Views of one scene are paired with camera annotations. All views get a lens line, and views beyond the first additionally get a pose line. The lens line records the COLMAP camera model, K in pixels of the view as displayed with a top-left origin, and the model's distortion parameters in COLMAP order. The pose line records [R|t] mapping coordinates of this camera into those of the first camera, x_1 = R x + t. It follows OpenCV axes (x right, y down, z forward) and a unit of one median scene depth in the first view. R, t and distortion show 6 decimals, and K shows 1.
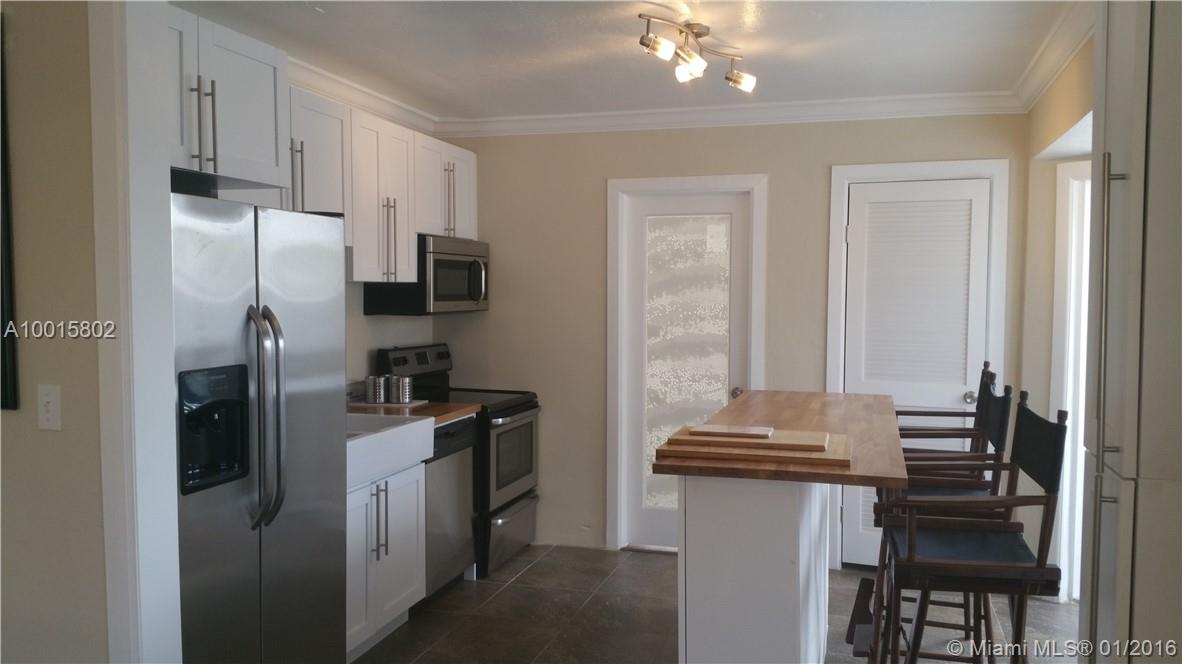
lens RADIAL K [[985.4, 0, 591.0], [0, 985.4, 332.0], [0, 0, 1]] dist [-0.005366, -0.005157]
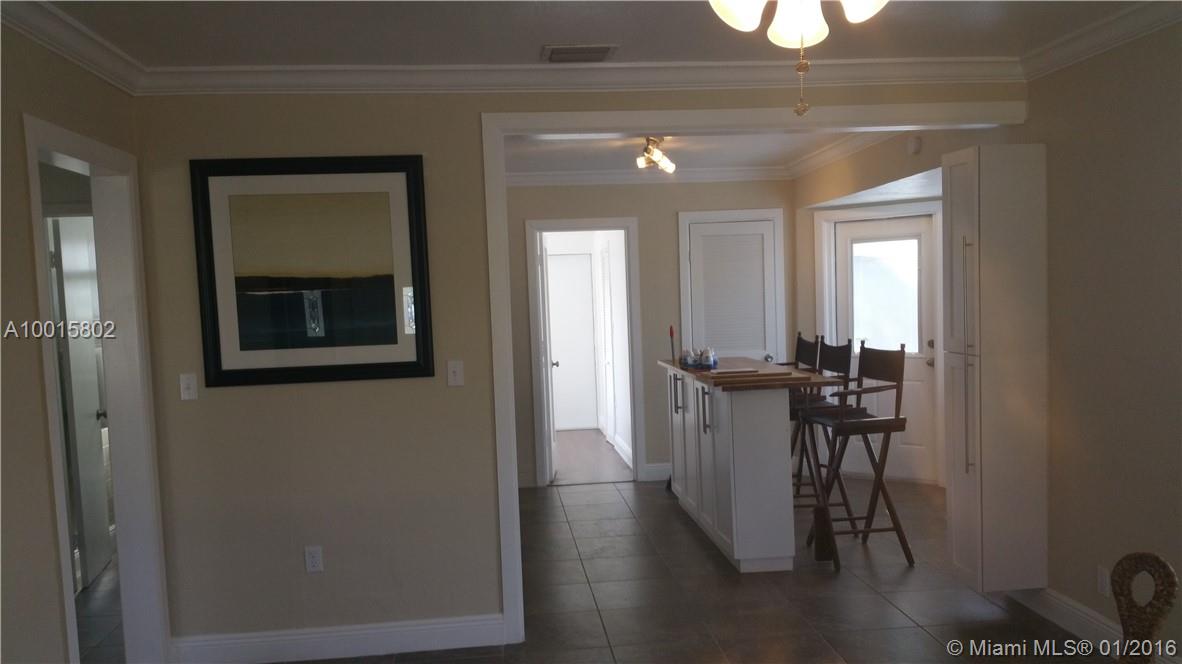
lens RADIAL K [[985.4, 0, 591.0], [0, 985.4, 332.0], [0, 0, 1]] dist [-0.005366, -0.005157]
pose [[0.923421, -0.052274, 0.380213, -0.489586], [0.054850, 0.998486, 0.004064, 0.003639], [-0.379849, 0.017102, 0.924890, -0.372381]]
